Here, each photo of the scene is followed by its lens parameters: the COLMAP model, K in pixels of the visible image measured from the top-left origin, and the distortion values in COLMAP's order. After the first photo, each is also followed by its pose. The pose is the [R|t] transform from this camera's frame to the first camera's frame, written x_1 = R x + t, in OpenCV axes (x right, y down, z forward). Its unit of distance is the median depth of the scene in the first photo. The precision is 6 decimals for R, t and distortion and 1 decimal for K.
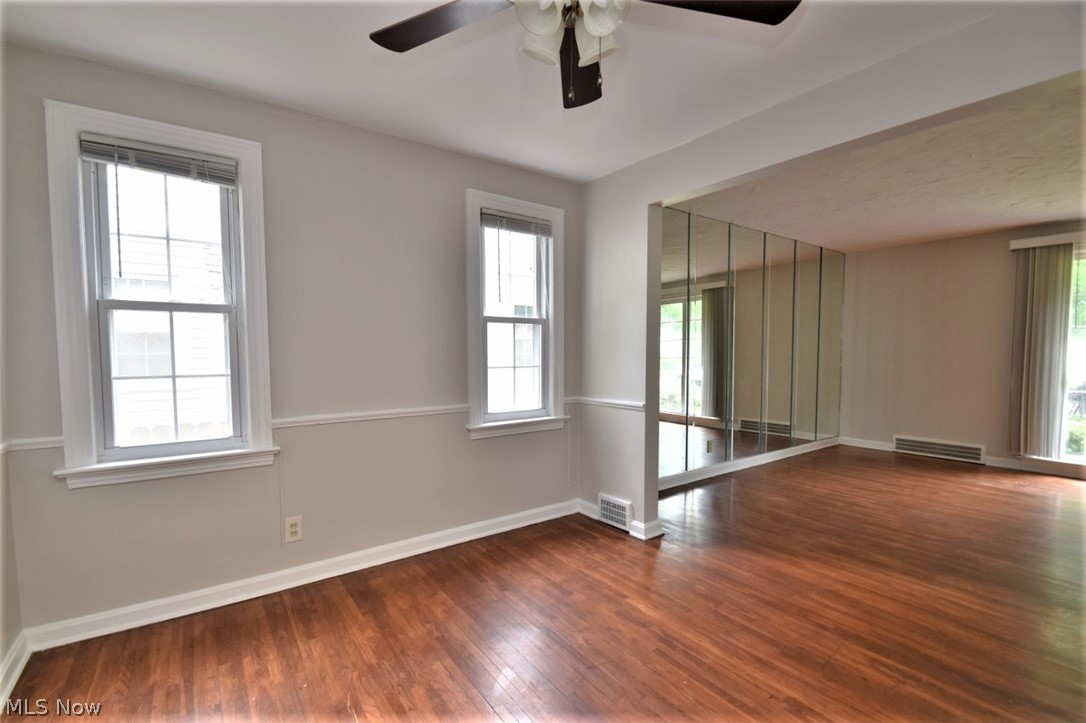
lens RADIAL K [[474.5, 0, 527.3], [0, 474.5, 376.8], [0, 0, 1]] dist [0.010576, -0.015573]
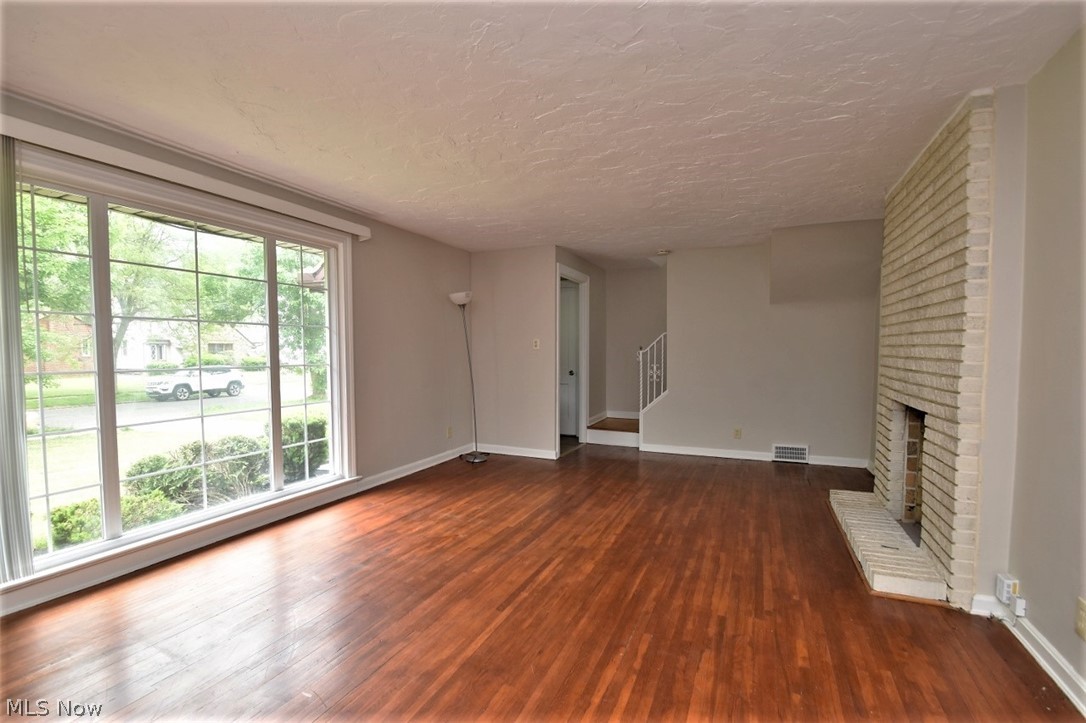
lens RADIAL K [[509.8, 0, 526.3], [0, 509.8, 378.1], [0, 0, 1]] dist [0.001360, -0.014761]
pose [[-0.510068, -0.042537, 0.859082, 0.765602], [0.052617, 0.995363, 0.080526, -0.088086], [-0.858523, 0.086276, -0.505464, 1.462916]]
